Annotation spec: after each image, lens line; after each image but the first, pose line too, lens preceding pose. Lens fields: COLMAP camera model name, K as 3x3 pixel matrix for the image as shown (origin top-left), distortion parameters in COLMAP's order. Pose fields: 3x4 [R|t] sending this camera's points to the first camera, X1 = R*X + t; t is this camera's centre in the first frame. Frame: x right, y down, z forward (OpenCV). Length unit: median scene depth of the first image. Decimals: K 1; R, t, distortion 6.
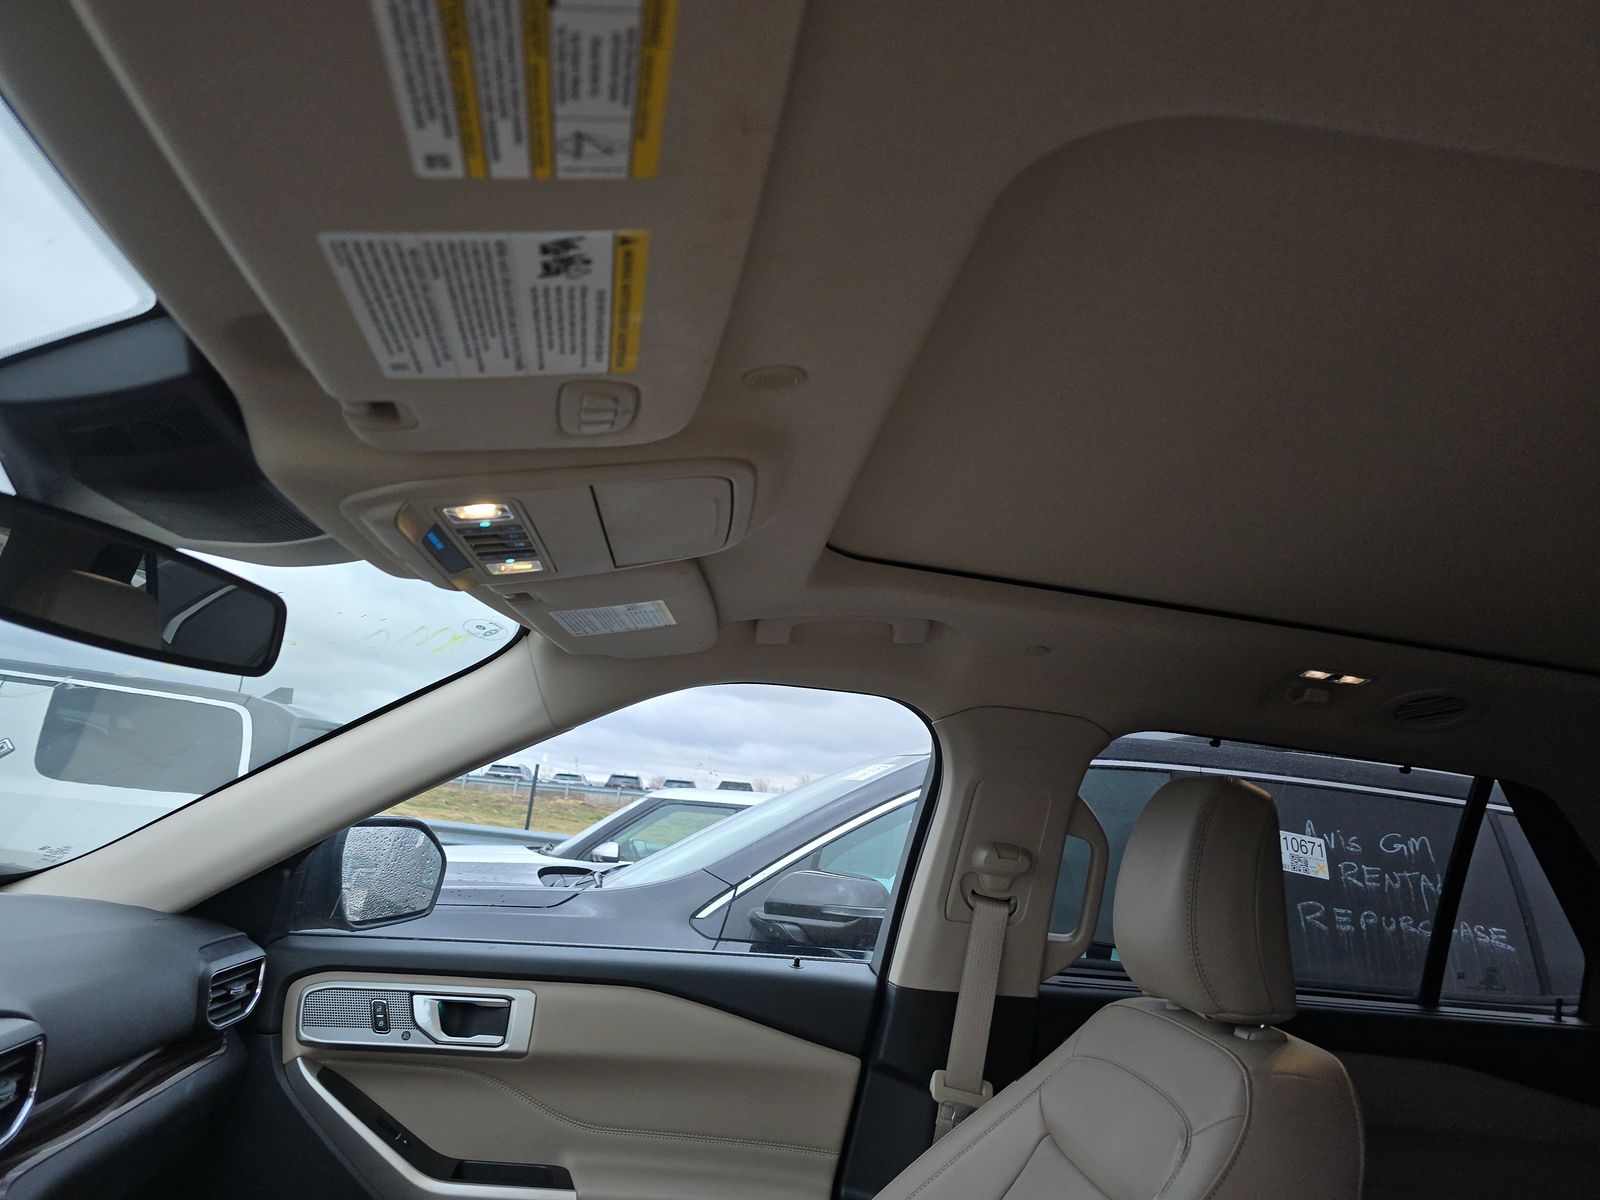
lens RADIAL K [[1099.4, 0, 792.5], [0, 1099.4, 593.2], [0, 0, 1]] dist [0.038985, -0.010290]
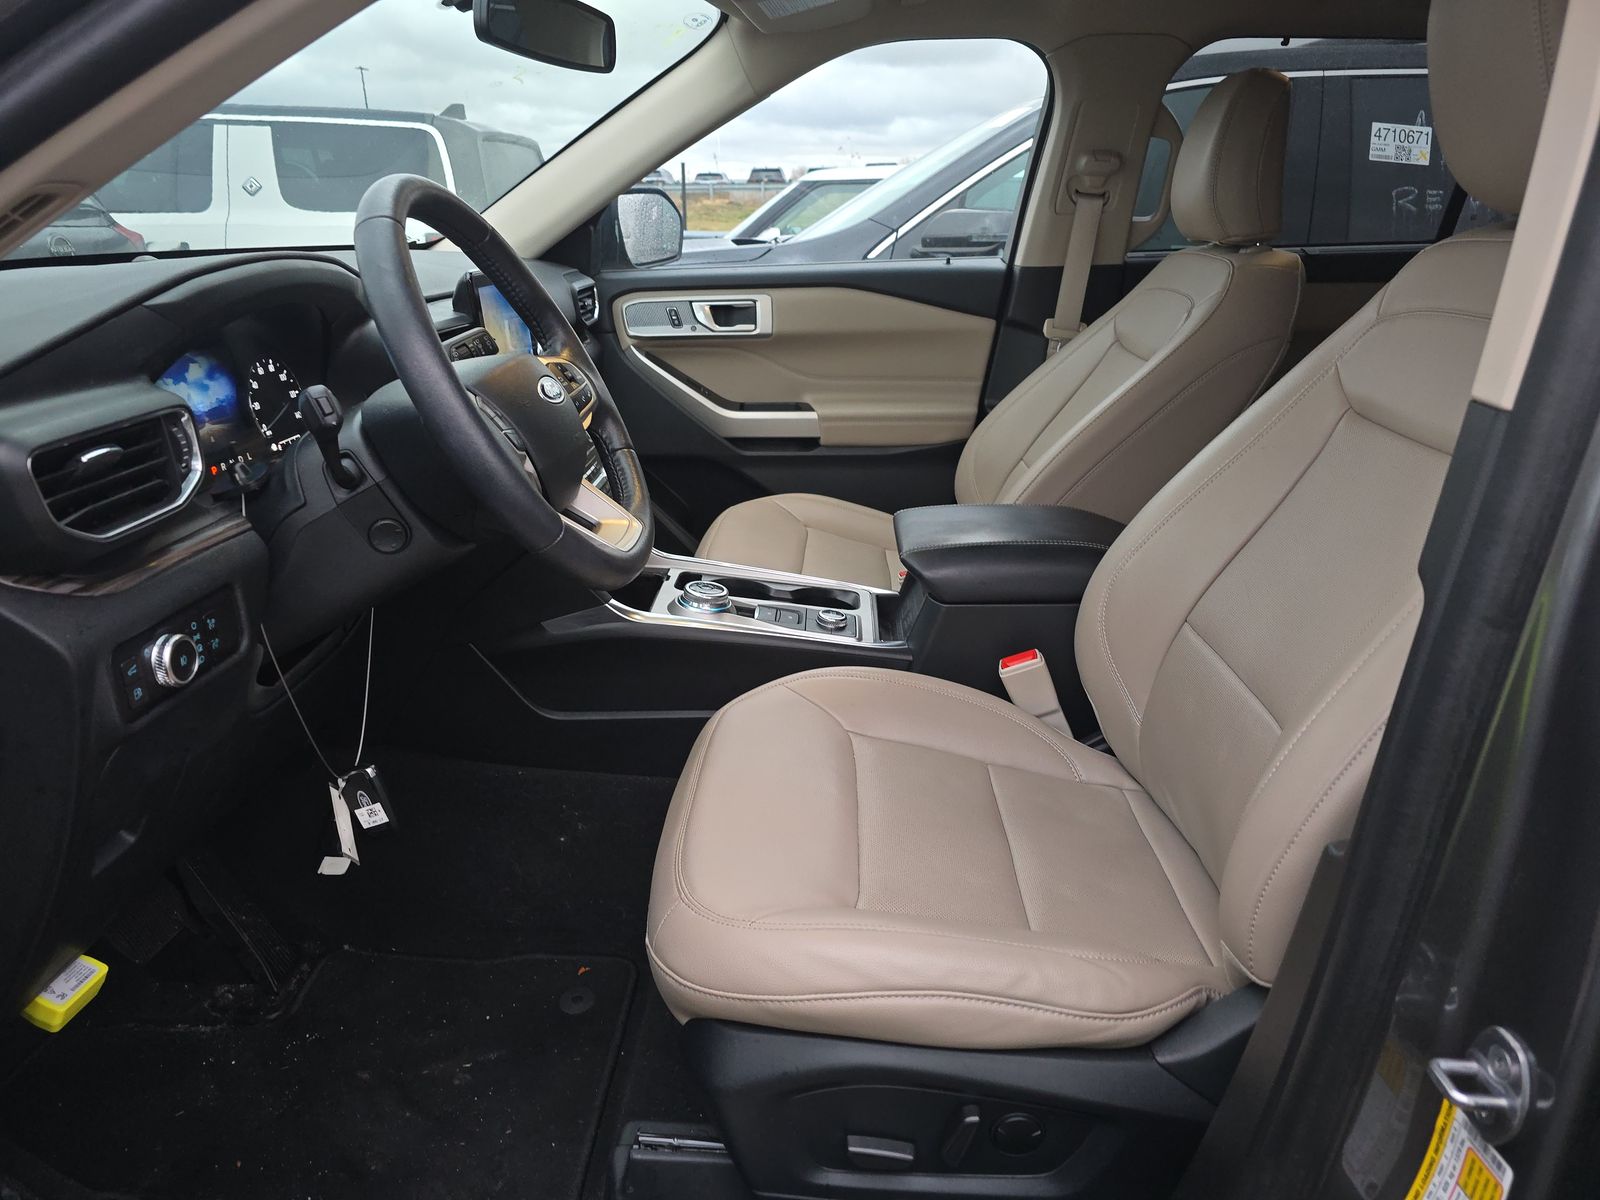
lens RADIAL K [[1099.4, 0, 808.1], [0, 1099.4, 601.7], [0, 0, 1]] dist [0.038985, -0.010290]
pose [[0.988084, -0.058893, -0.142202, 0.002076], [0.124144, 0.851089, 0.510132, -0.034835], [0.090983, -0.521707, 0.848259, -0.449937]]
